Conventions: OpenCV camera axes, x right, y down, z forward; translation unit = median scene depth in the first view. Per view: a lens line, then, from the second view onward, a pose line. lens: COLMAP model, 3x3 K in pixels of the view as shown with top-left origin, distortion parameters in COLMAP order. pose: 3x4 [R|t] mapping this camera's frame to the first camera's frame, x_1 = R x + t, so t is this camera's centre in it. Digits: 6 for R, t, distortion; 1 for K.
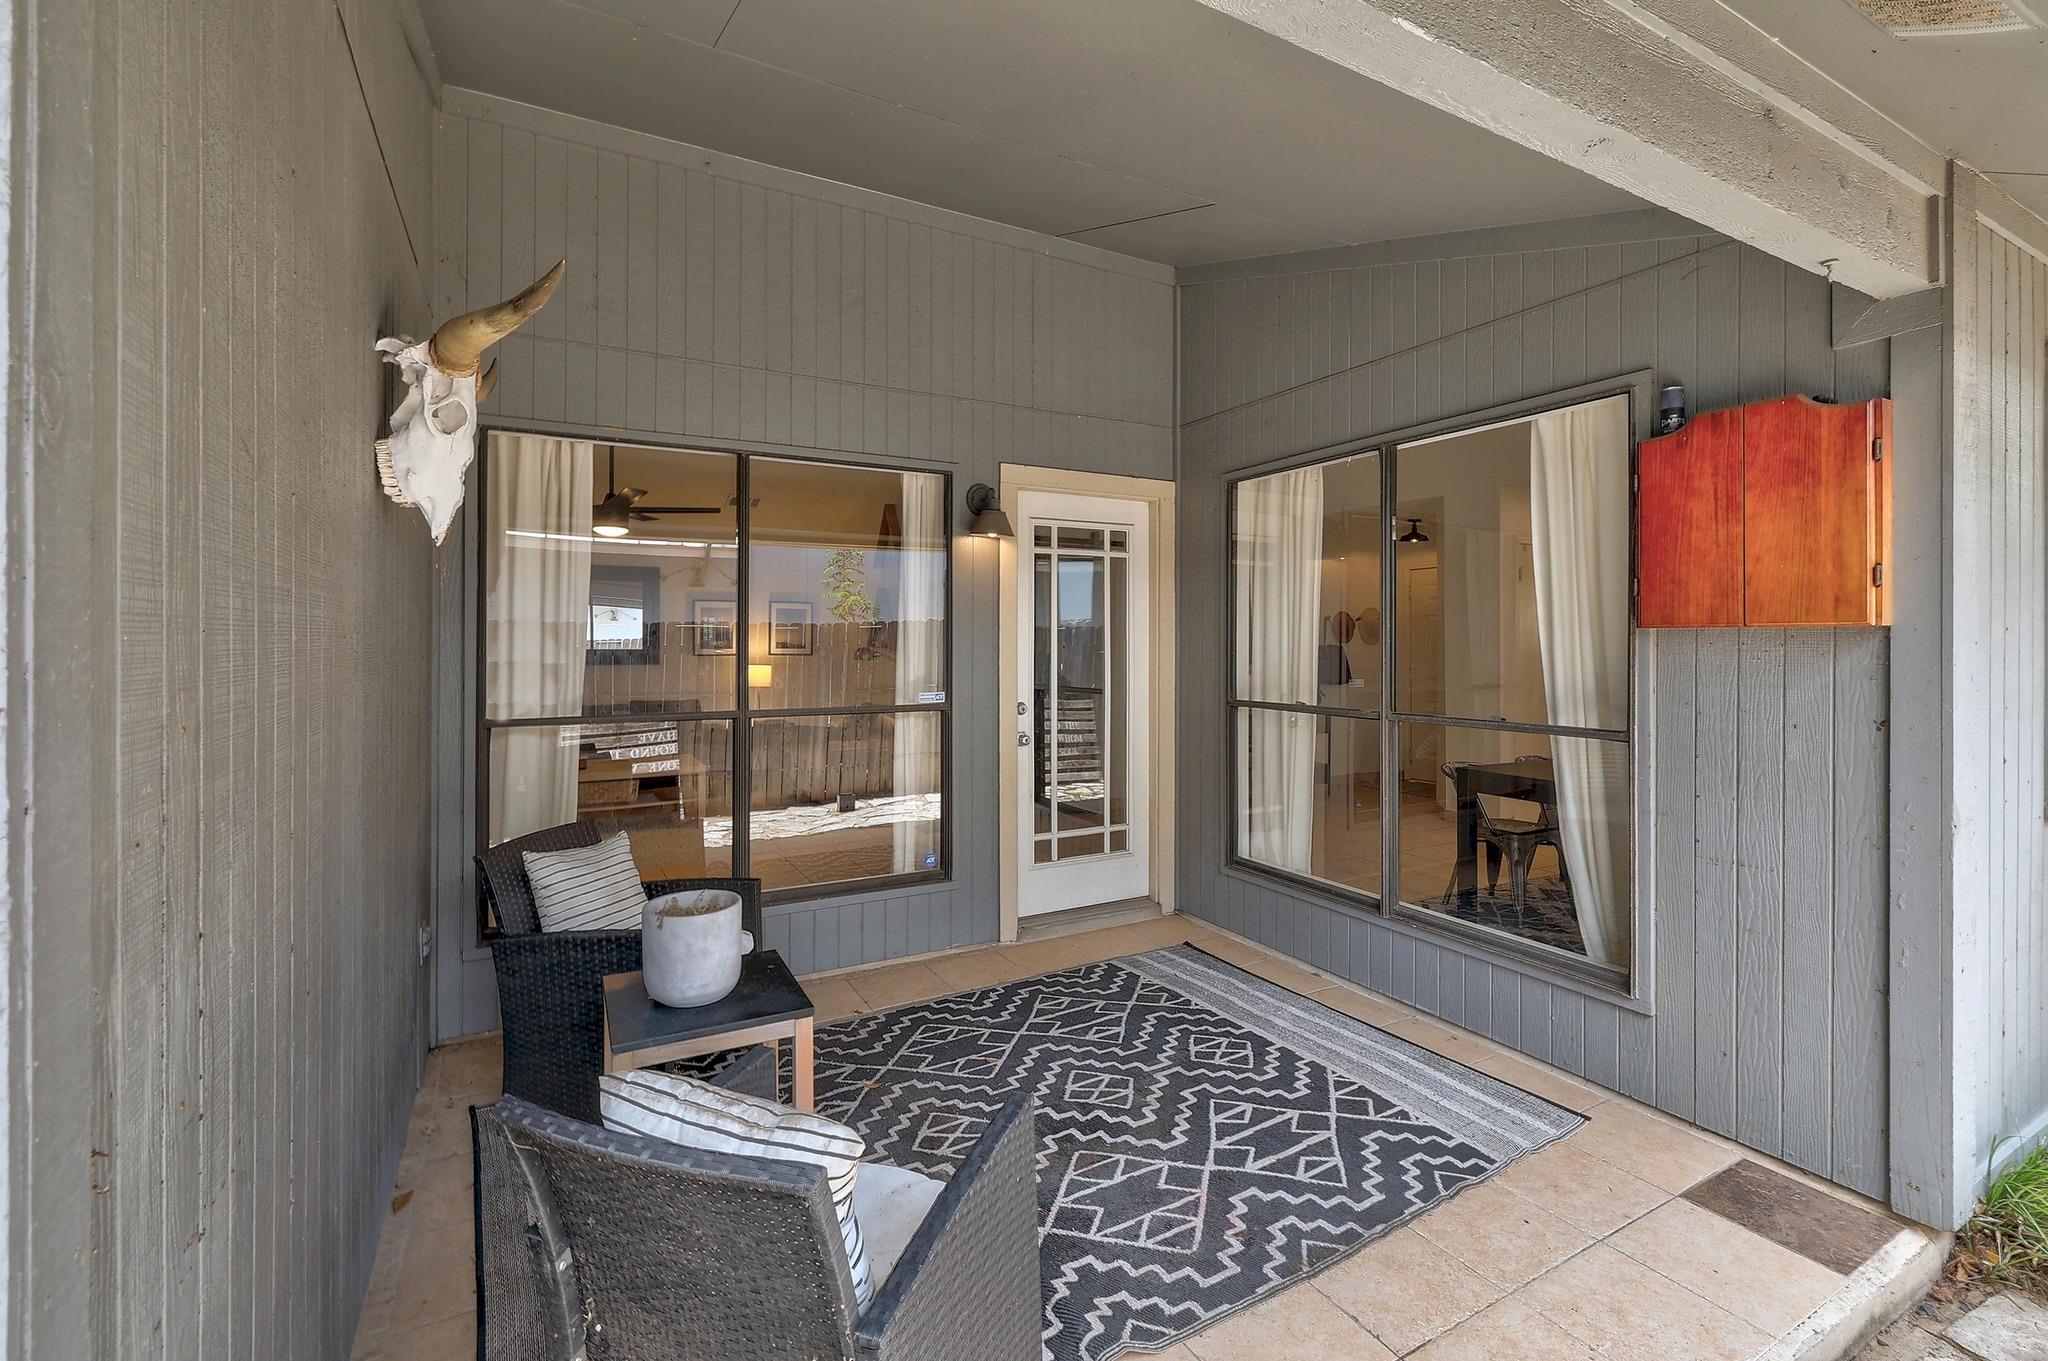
lens RADIAL K [[906.7, 0, 1030.1], [0, 906.7, 642.3], [0, 0, 1]] dist [0.001167, 0.000184]
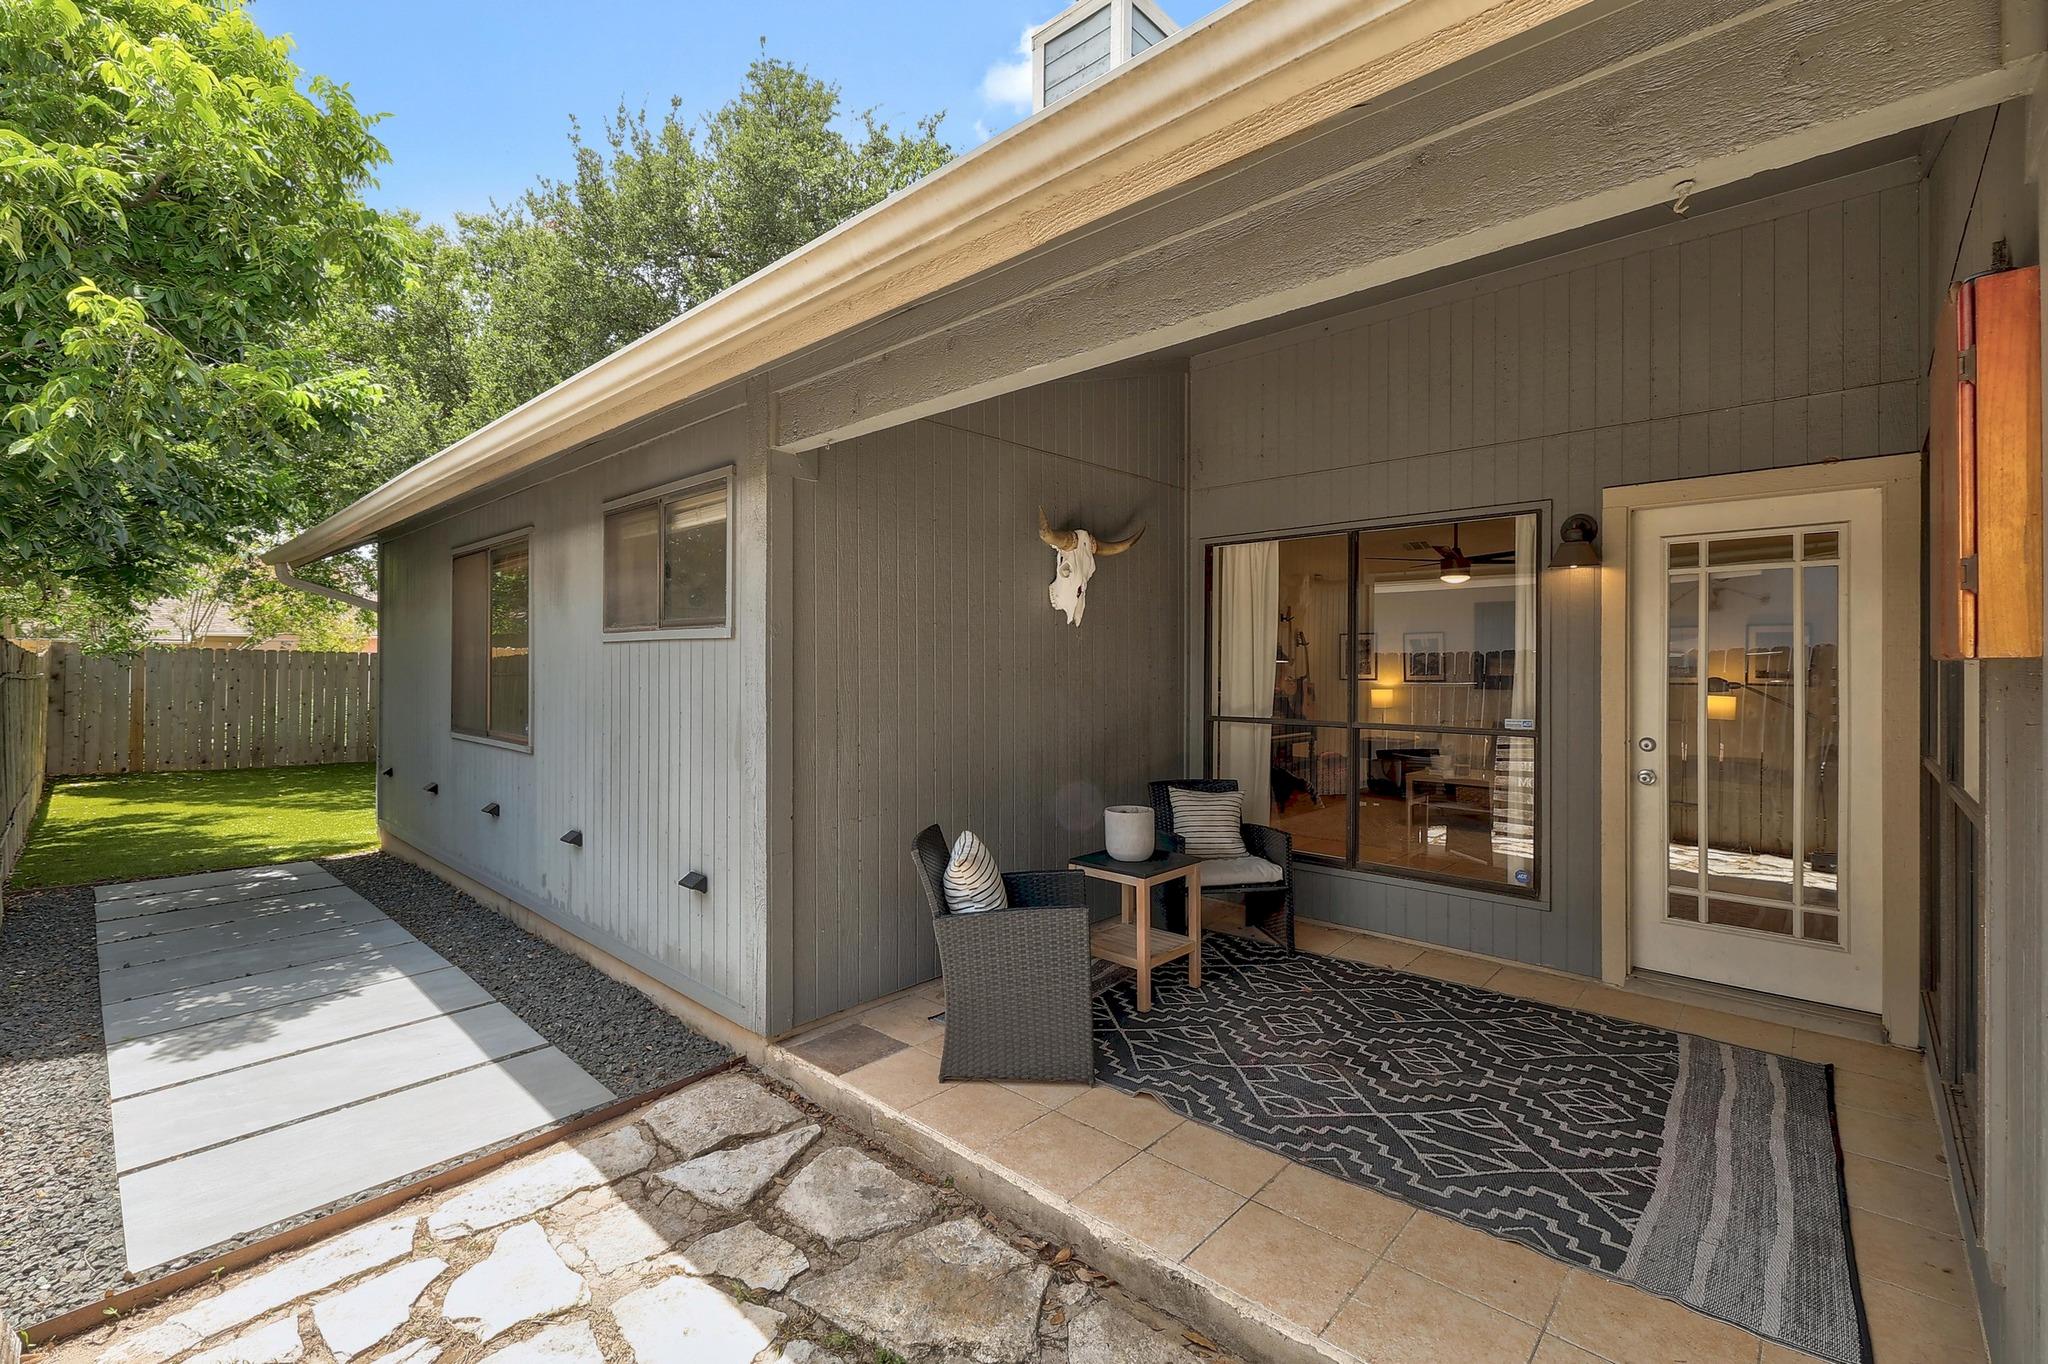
lens RADIAL K [[890.0, 0, 1024.0], [0, 890.0, 682.0], [0, 0, 1]] dist [0.000964, 0.000134]
pose [[0.295688, 0.014621, -0.955173, 0.891128], [-0.006134, 0.999891, 0.013407, 0.000977], [0.955265, 0.001894, 0.295746, 0.162341]]
